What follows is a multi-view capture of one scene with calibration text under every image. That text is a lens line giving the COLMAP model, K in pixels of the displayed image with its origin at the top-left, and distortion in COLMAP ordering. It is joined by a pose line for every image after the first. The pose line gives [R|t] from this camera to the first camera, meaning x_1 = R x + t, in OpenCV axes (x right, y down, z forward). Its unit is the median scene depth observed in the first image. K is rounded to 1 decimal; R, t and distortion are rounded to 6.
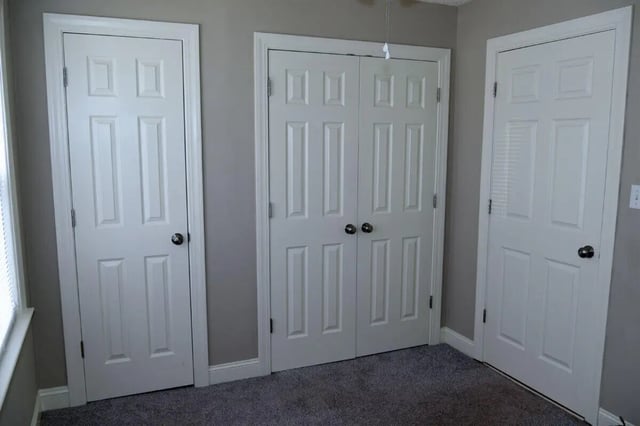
lens RADIAL K [[525.0, 0, 320.0], [0, 525.0, 213.0], [0, 0, 1]] dist [-0.014875, -0.012042]
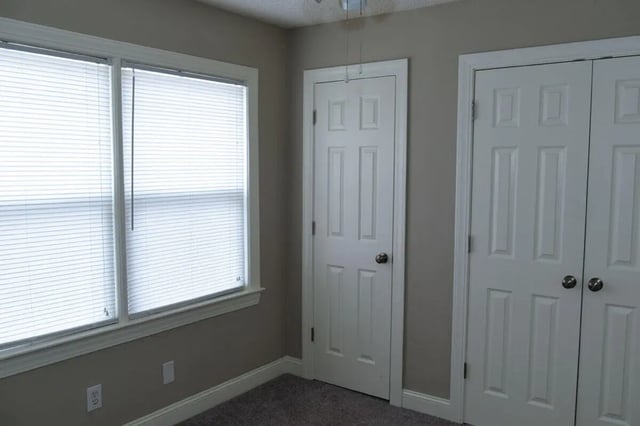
lens RADIAL K [[572.0, 0, 320.3], [0, 572.0, 221.6], [0, 0, 1]] dist [-0.014905, -0.008061]
pose [[0.517125, 0.082226, -0.851951, 0.634810], [-0.126373, 0.991801, 0.019017, -0.030072], [0.846529, 0.097829, 0.523276, 0.258313]]
